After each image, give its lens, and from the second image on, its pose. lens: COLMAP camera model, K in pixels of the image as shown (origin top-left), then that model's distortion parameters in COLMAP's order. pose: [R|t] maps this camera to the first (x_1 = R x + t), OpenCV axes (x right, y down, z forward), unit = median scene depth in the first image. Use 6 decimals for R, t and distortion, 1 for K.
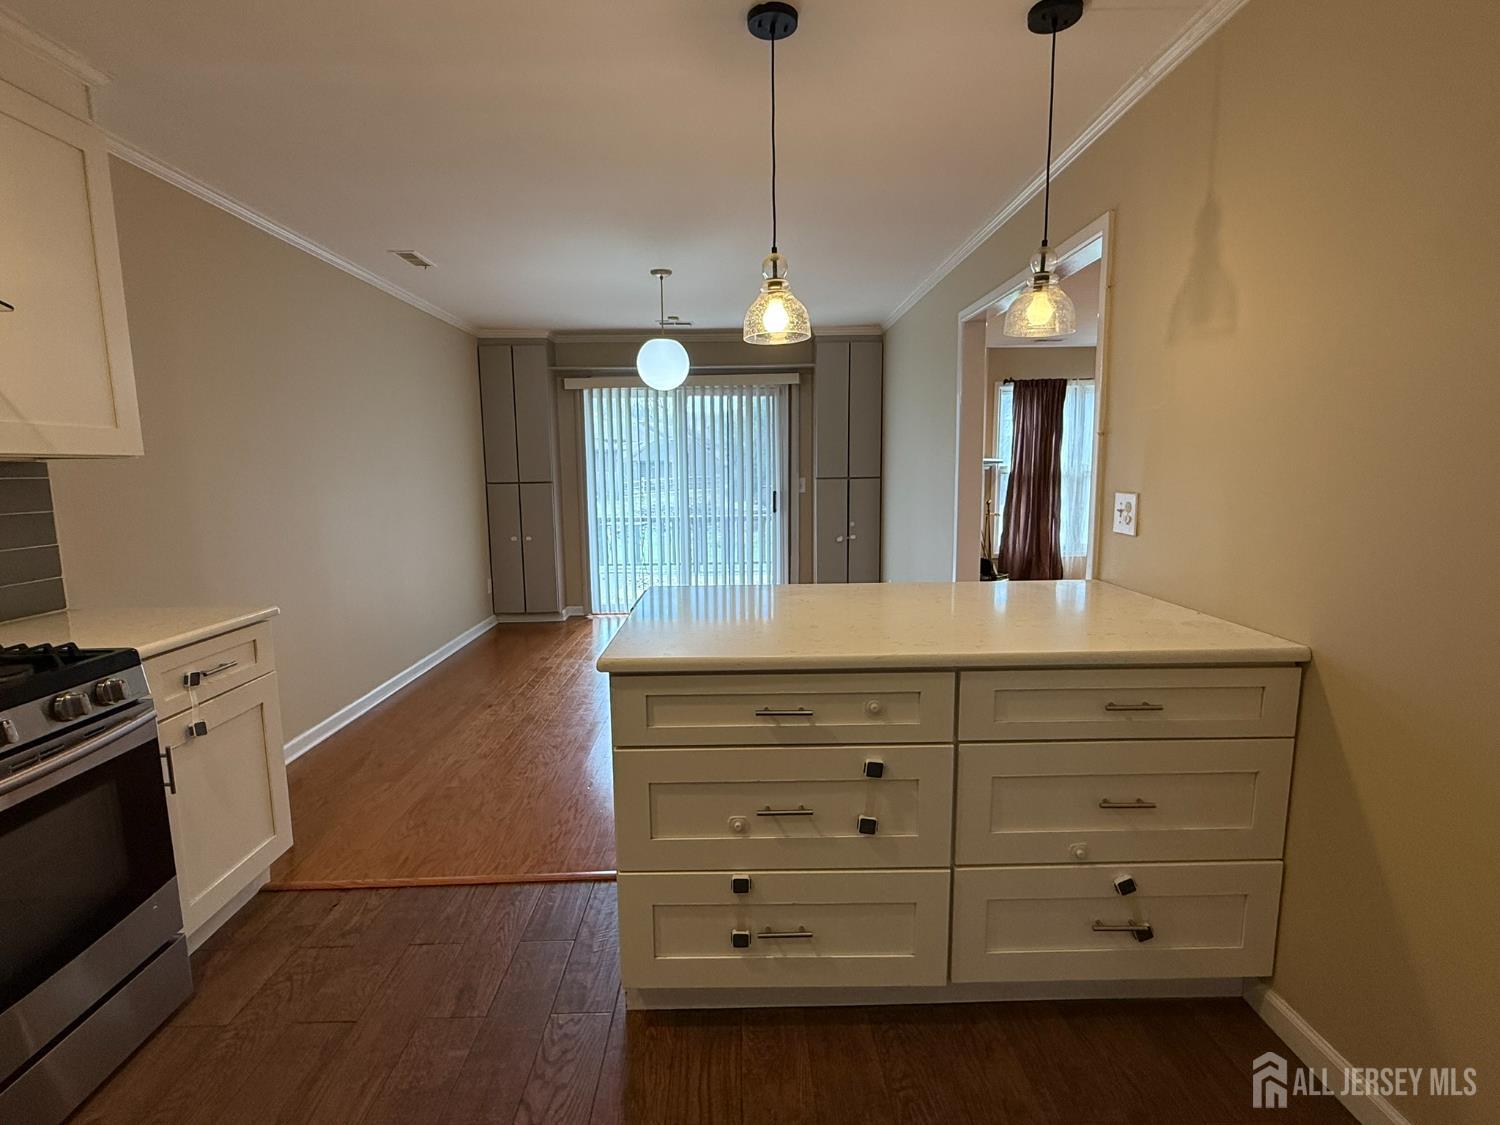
lens RADIAL K [[726.1, 0, 744.4], [0, 726.1, 560.7], [0, 0, 1]] dist [0.000214, 0.001599]
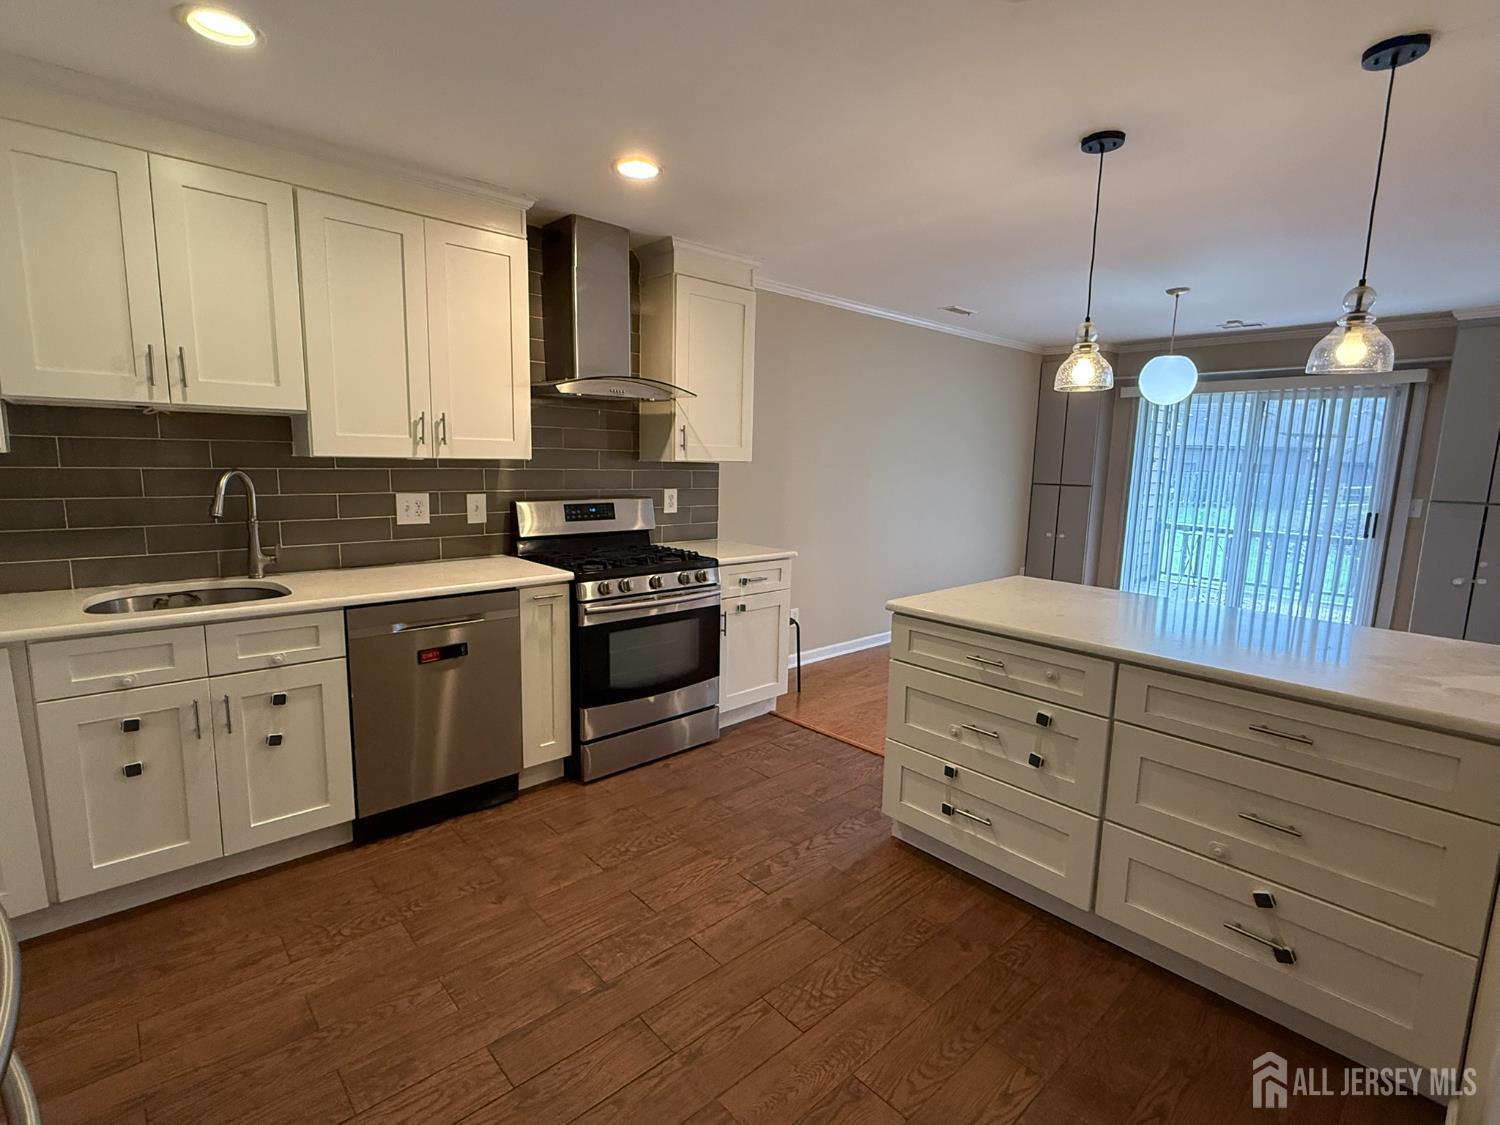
lens RADIAL K [[726.1, 0, 744.4], [0, 726.1, 560.7], [0, 0, 1]] dist [0.000214, 0.001599]
pose [[0.660075, 0.136953, -0.738610, 0.550036], [-0.129267, 0.989282, 0.067910, -0.016855], [0.739994, 0.050652, 0.670704, -0.234740]]
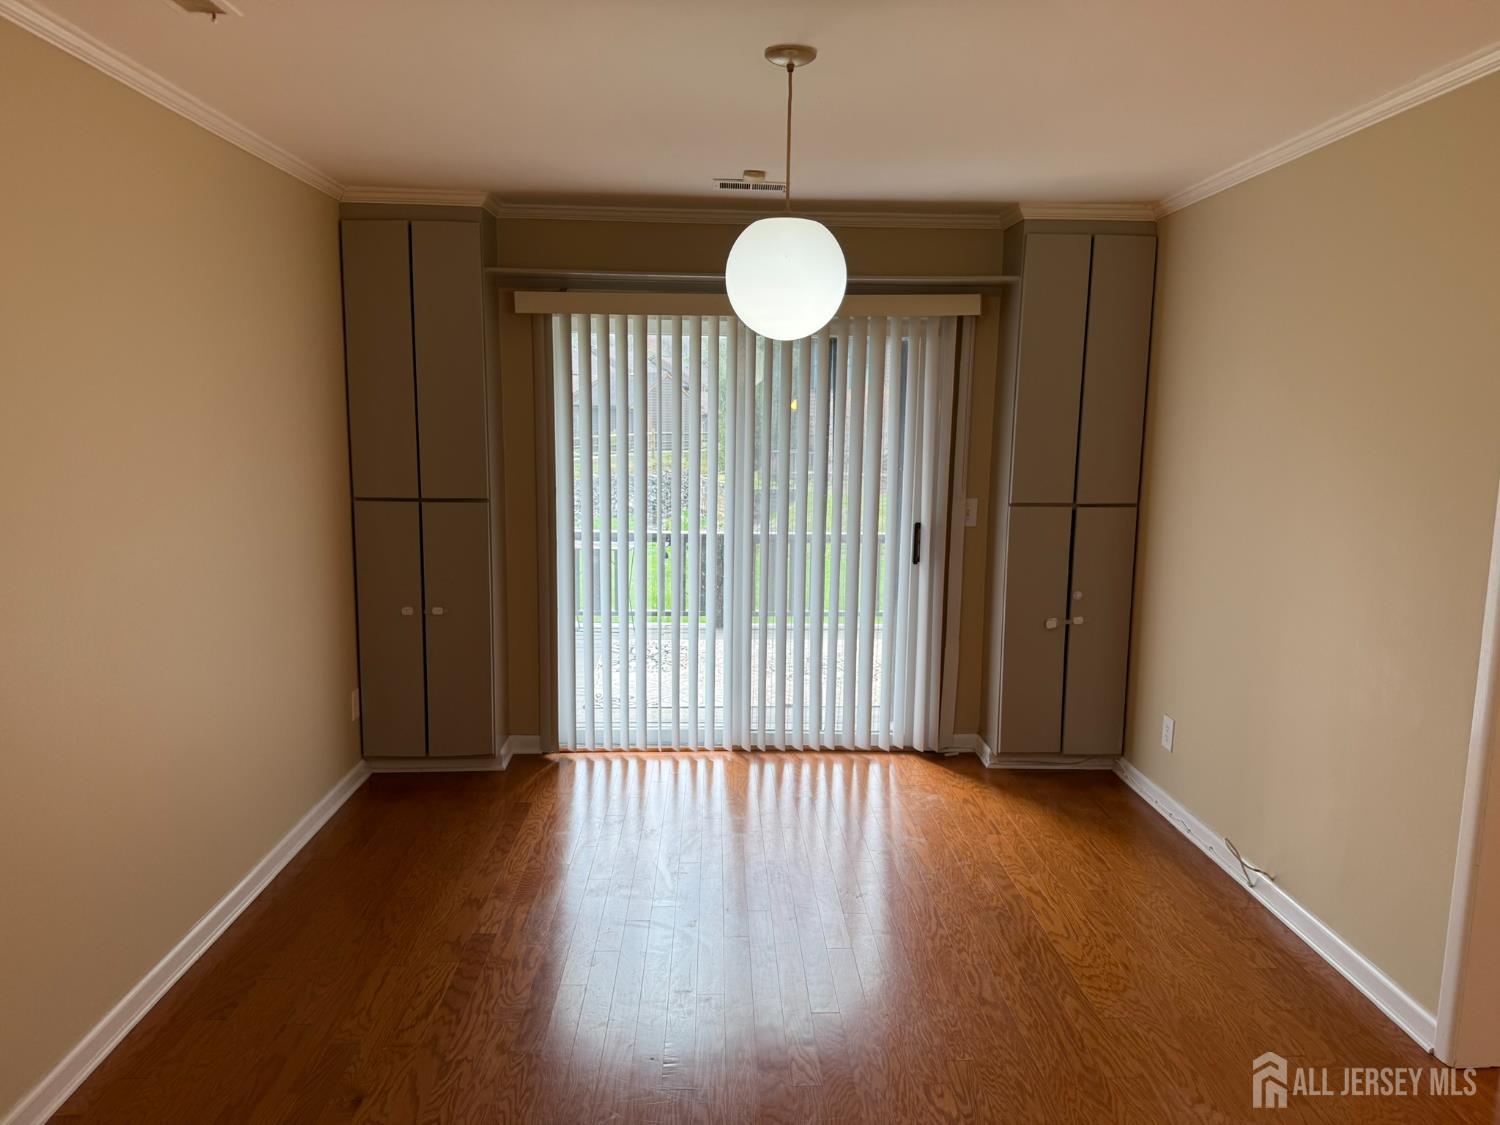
lens RADIAL K [[1050.1, 0, 753.3], [0, 1050.1, 565.3], [0, 0, 1]] dist [0.117688, -0.177782]
pose [[0.999397, 0.021847, 0.026969, -0.274430], [-0.022231, 0.999655, 0.014015, -0.211793], [-0.026654, -0.014606, 0.999538, 0.725078]]
